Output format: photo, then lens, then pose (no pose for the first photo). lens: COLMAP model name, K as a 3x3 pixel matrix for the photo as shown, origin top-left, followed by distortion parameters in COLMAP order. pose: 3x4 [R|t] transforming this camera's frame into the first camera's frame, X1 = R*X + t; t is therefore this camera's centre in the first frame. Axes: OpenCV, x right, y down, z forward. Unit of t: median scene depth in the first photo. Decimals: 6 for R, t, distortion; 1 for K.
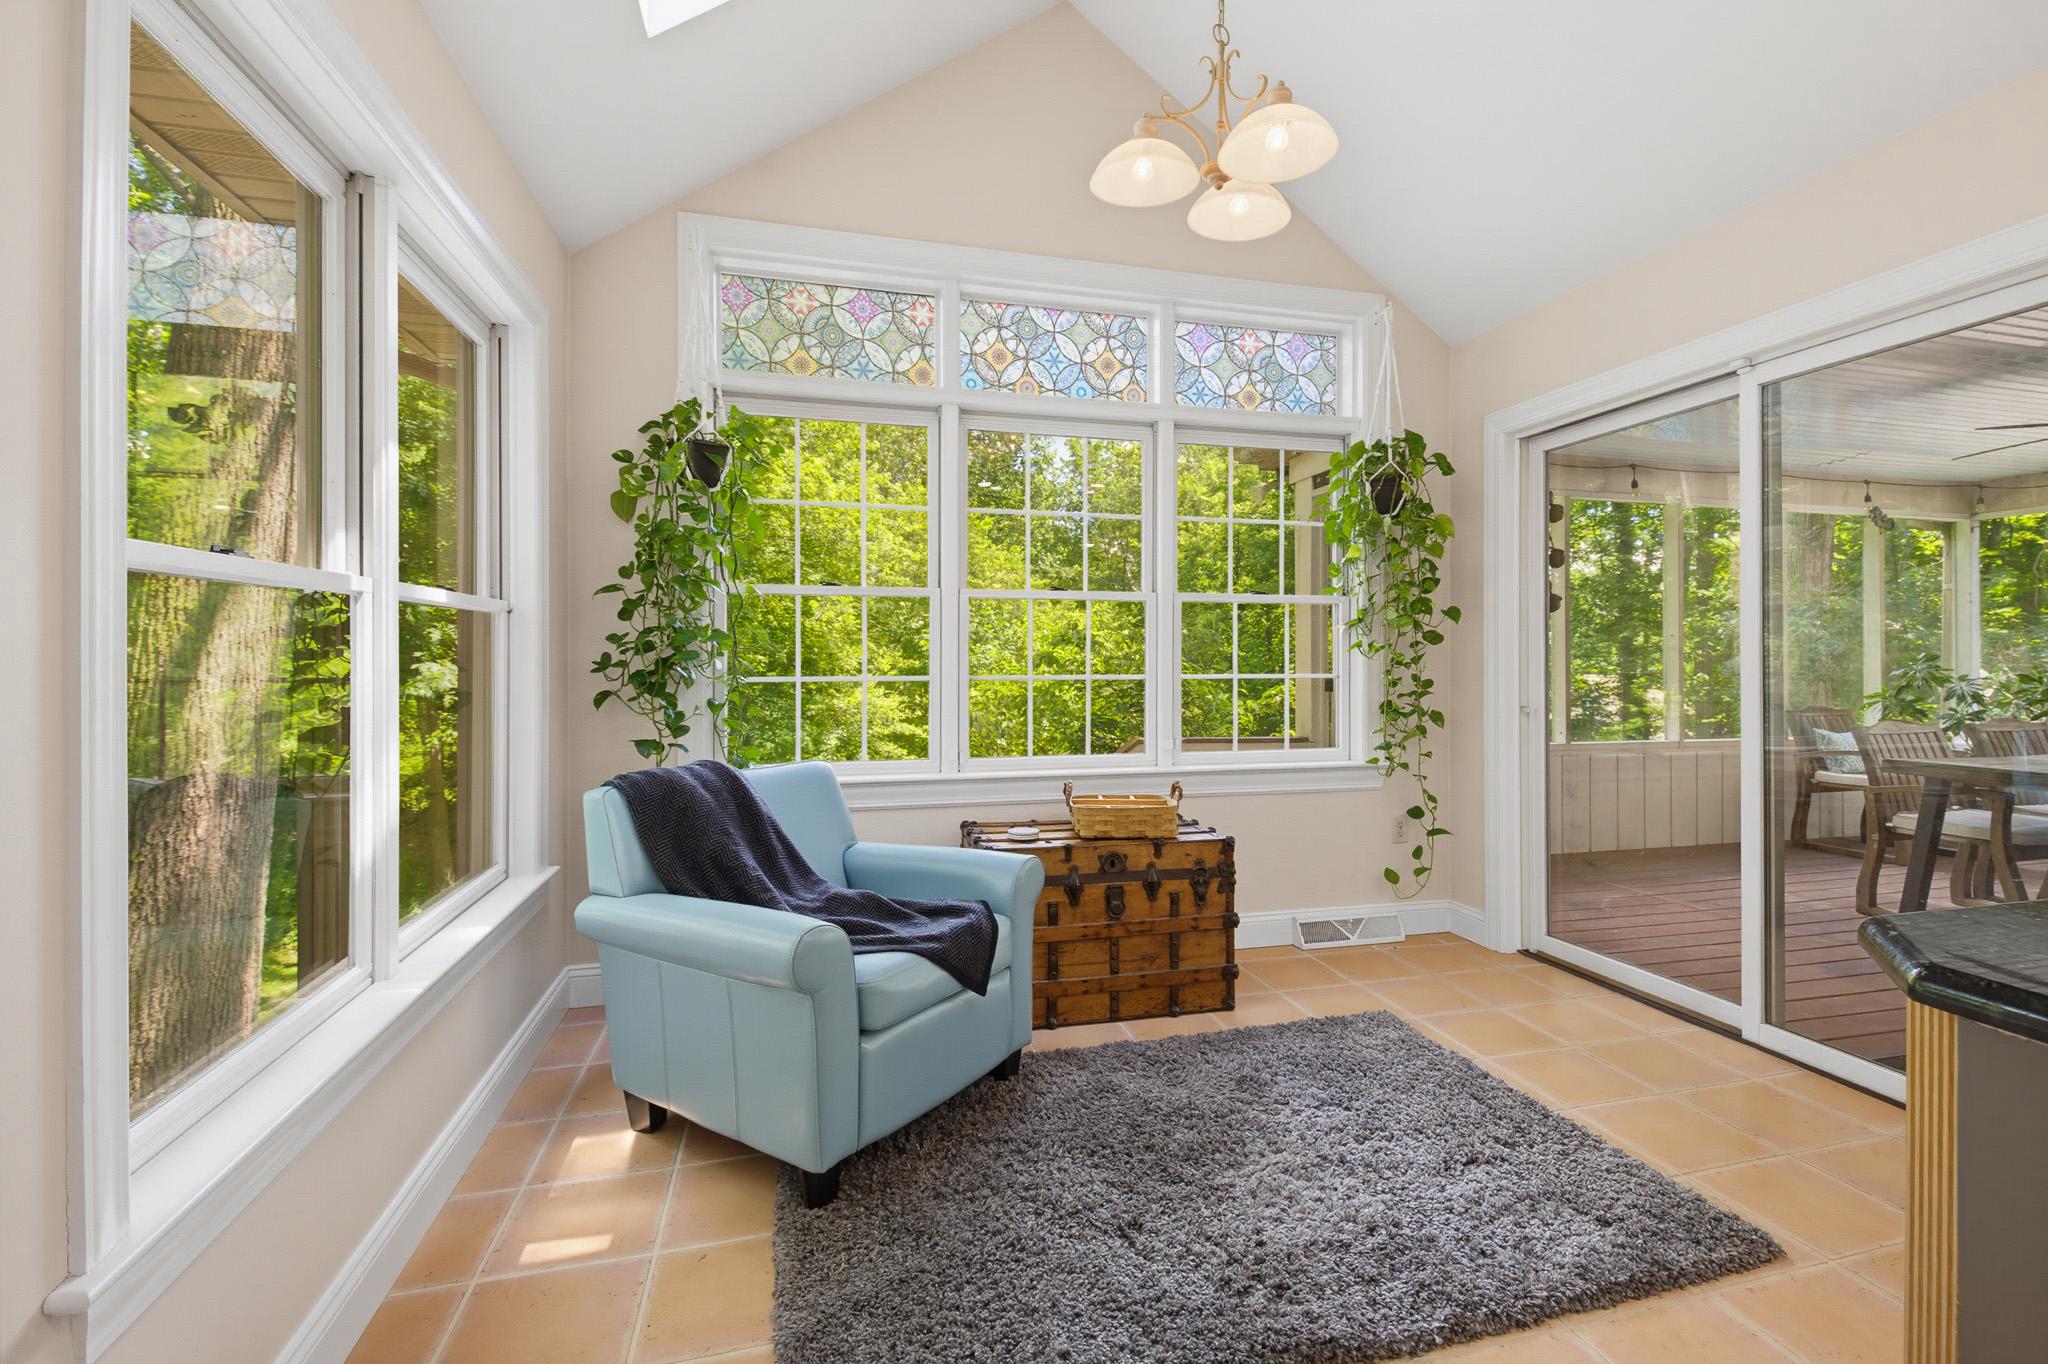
lens RADIAL K [[910.8, 0, 1027.2], [0, 910.8, 654.9], [0, 0, 1]] dist [0.000379, -0.000030]
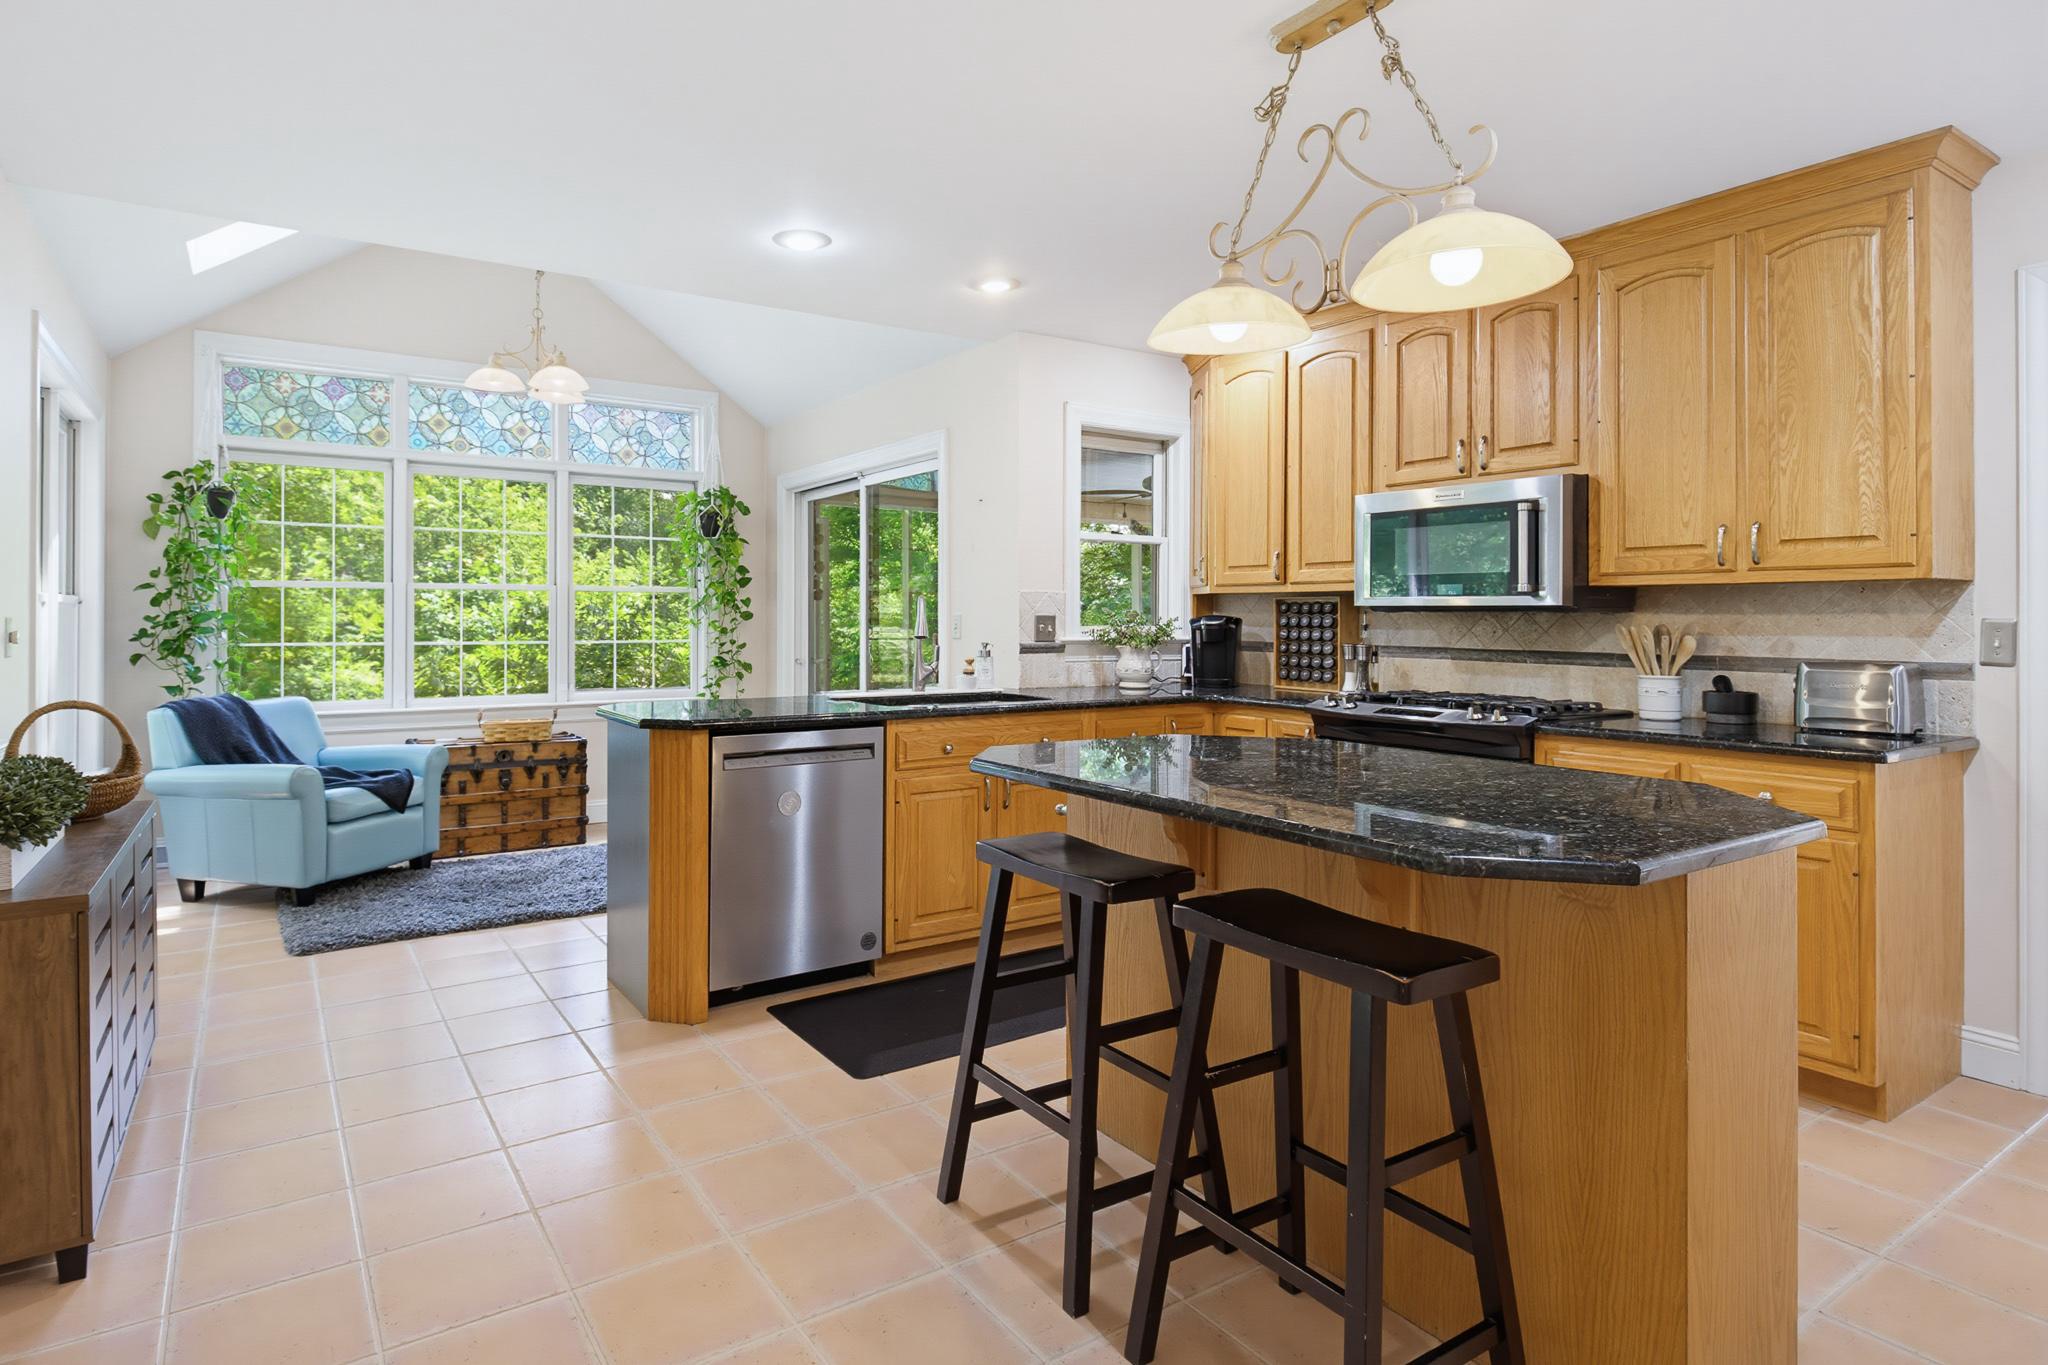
lens RADIAL K [[1190.7, 0, 1018.1], [0, 1190.7, 611.9], [0, 0, 1]] dist [0.001099, -0.020736]
pose [[0.944331, 0.002644, 0.328987, 0.257378], [-0.002272, 0.999996, -0.001515, -0.028895], [-0.328990, 0.000683, 0.944333, -1.300095]]
